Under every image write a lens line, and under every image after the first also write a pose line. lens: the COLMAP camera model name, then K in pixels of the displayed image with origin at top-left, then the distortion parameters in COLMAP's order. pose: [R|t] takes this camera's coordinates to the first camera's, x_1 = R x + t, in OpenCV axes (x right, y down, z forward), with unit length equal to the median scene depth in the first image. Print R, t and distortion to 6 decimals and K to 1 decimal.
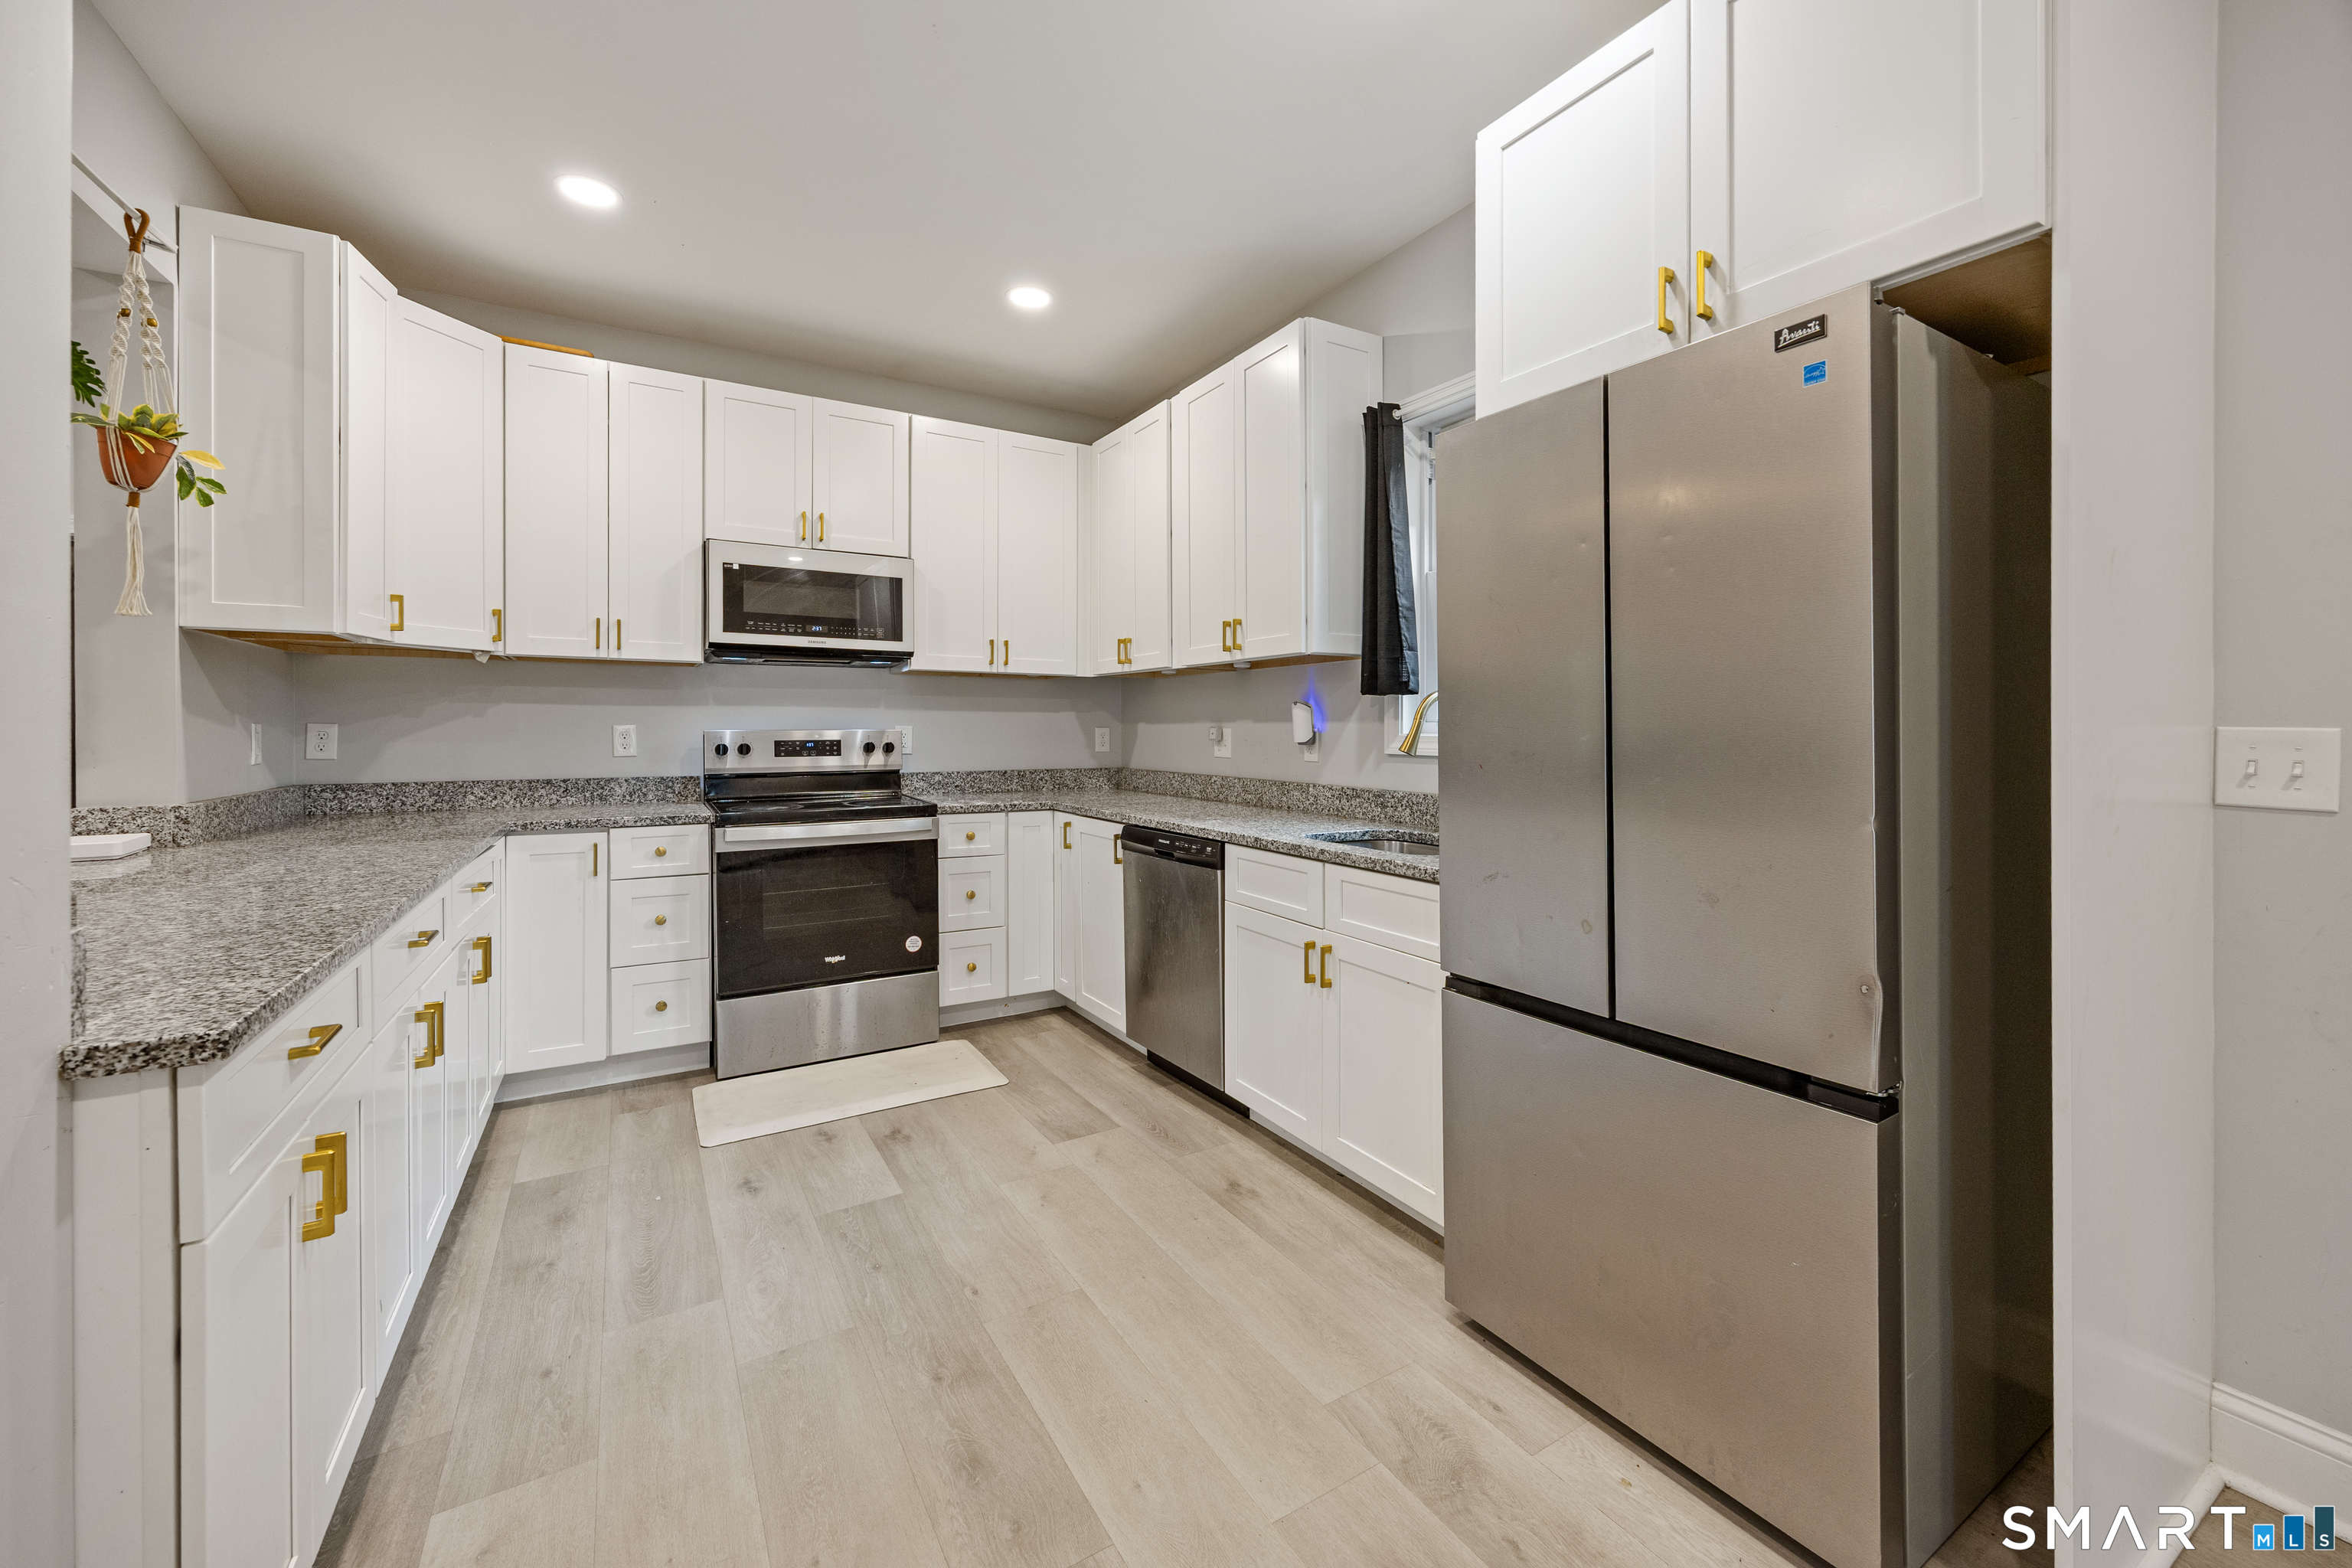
lens RADIAL K [[934.9, 0, 1159.2], [0, 934.9, 761.6], [0, 0, 1]] dist [-0.002287, 0.000403]
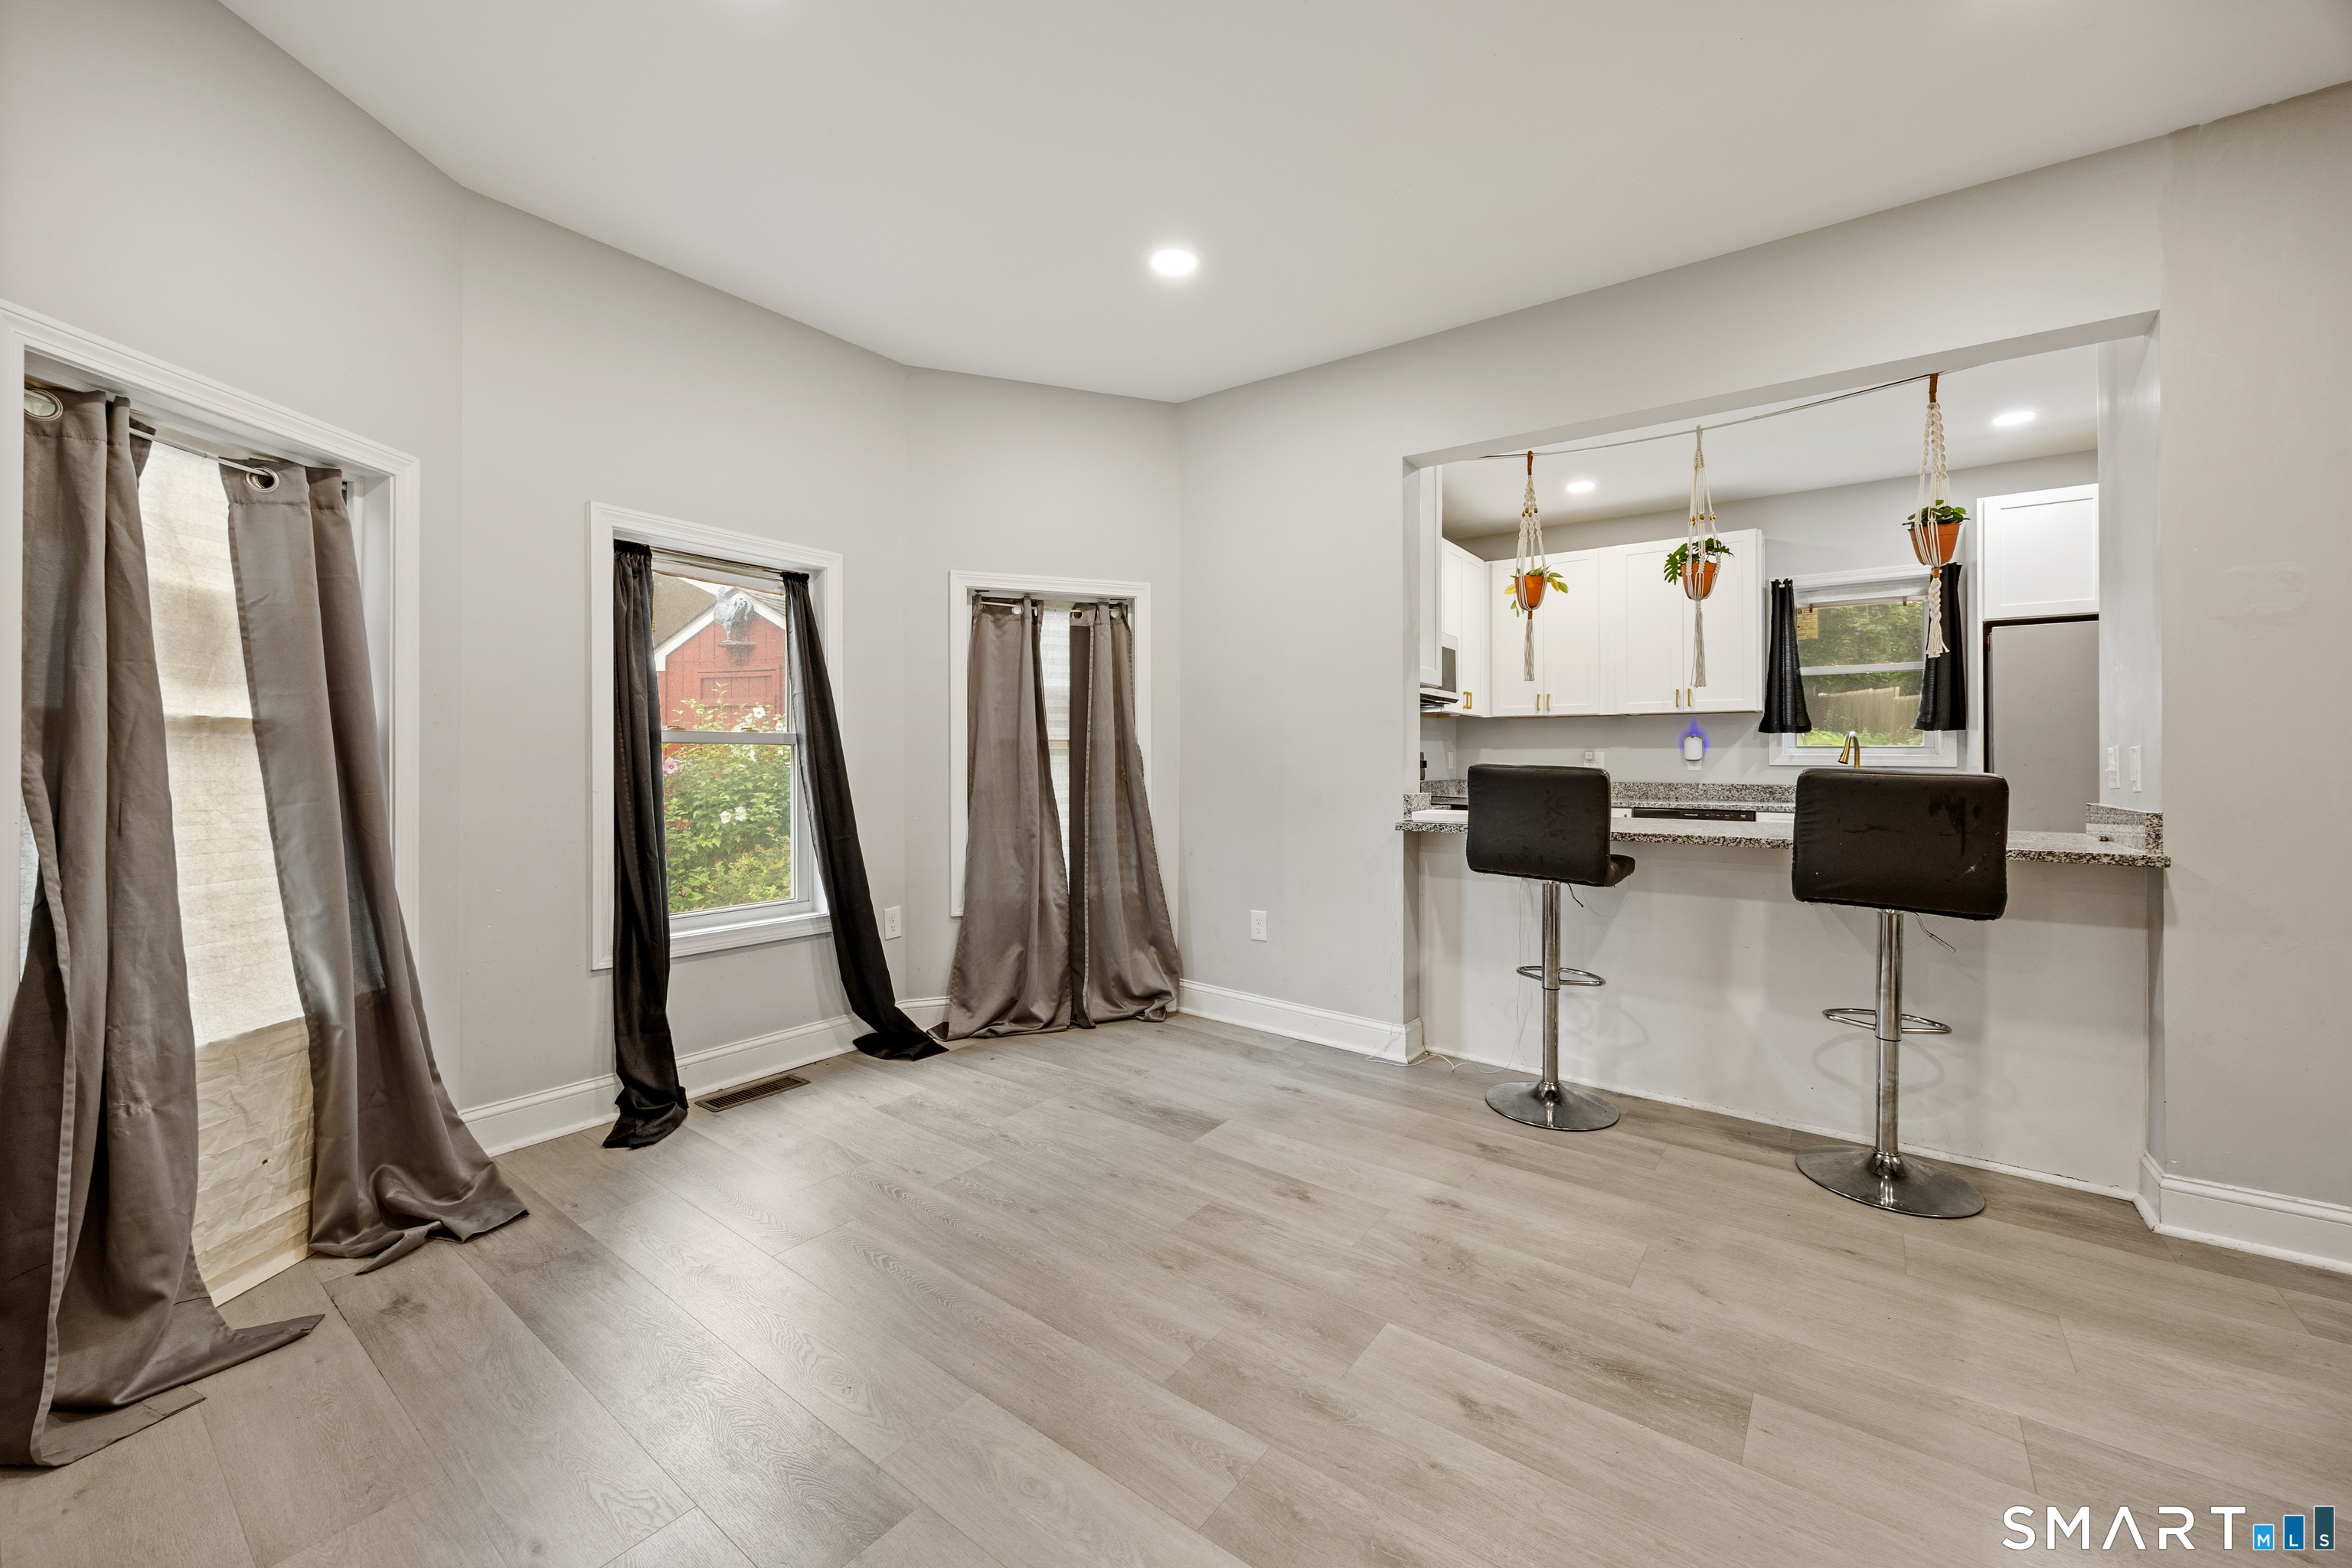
lens RADIAL K [[908.1, 0, 1186.2], [0, 908.1, 773.8], [0, 0, 1]] dist [0.002248, 0.000086]
pose [[0.927584, -0.004172, 0.373590, -1.552764], [0.012282, 0.999738, -0.019330, 0.030807], [-0.373412, 0.022518, 0.927392, -0.241399]]
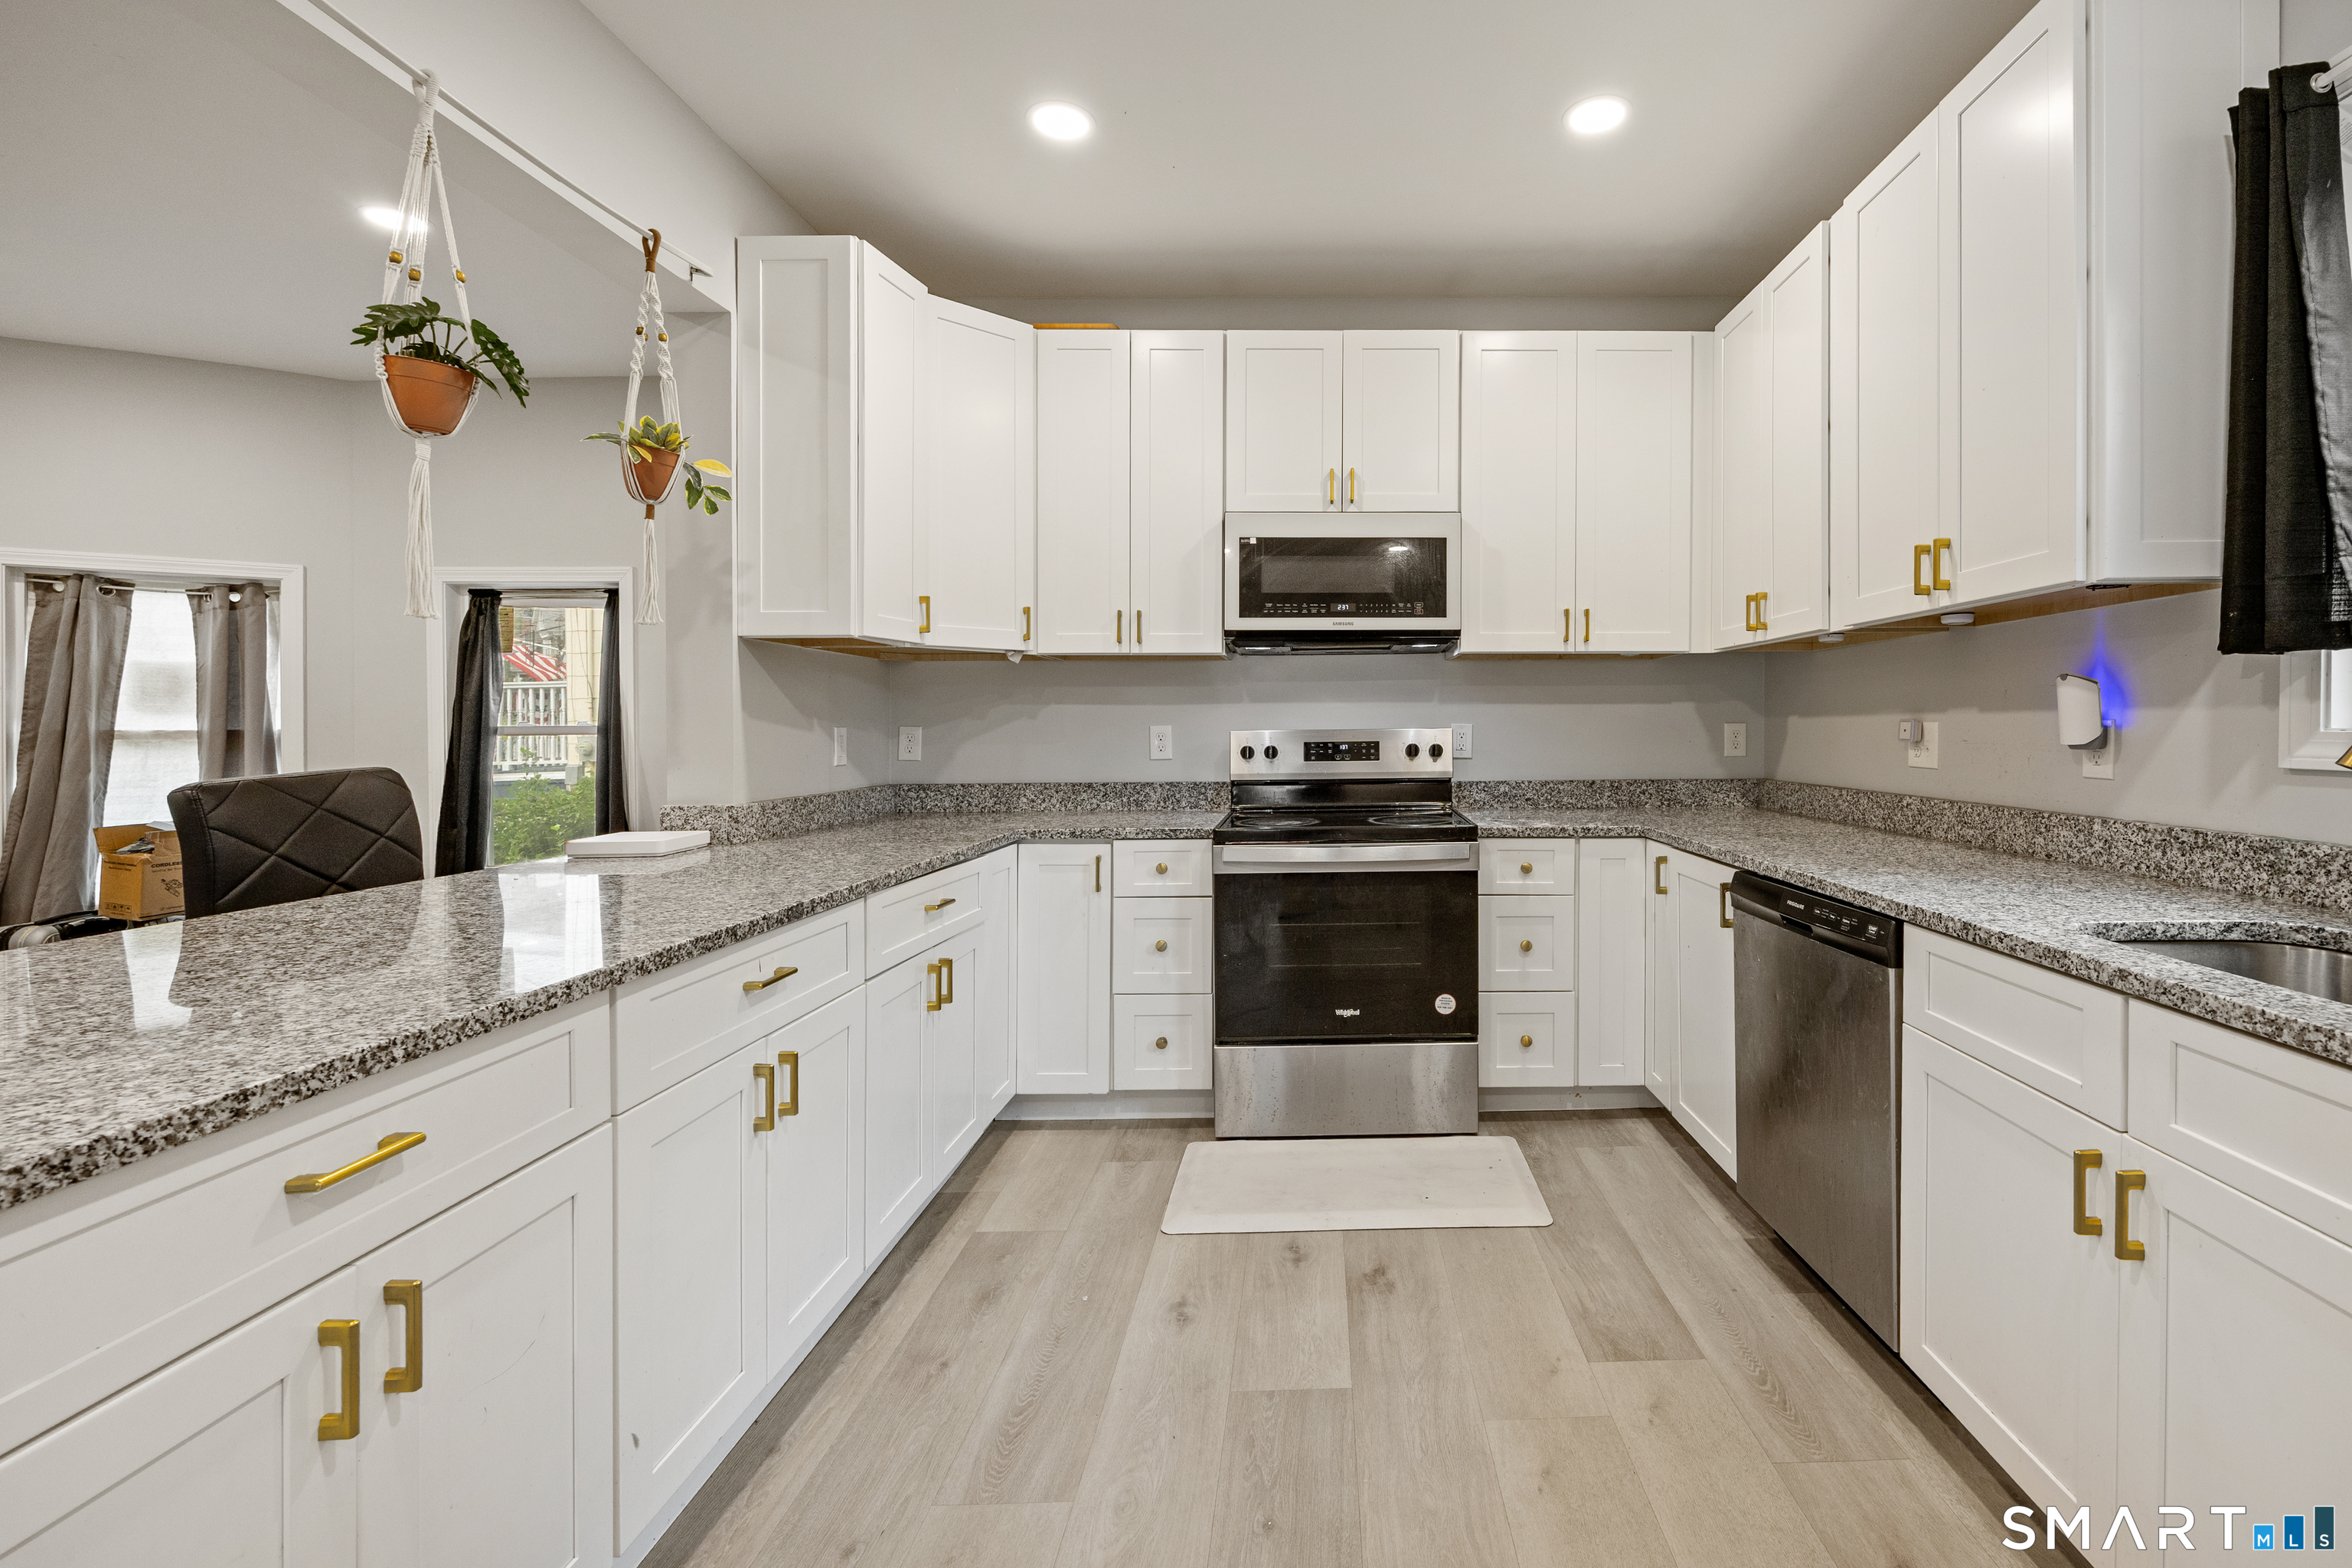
lens RADIAL K [[959.2, 0, 1317.9], [0, 959.2, 757.8], [0, 0, 1]] dist [-0.001968, -0.000511]
pose [[0.865468, 0.007558, -0.500907, 0.049868], [-0.009080, 0.999959, -0.000601, -0.009147], [0.500882, 0.005069, 0.865501, 0.294250]]
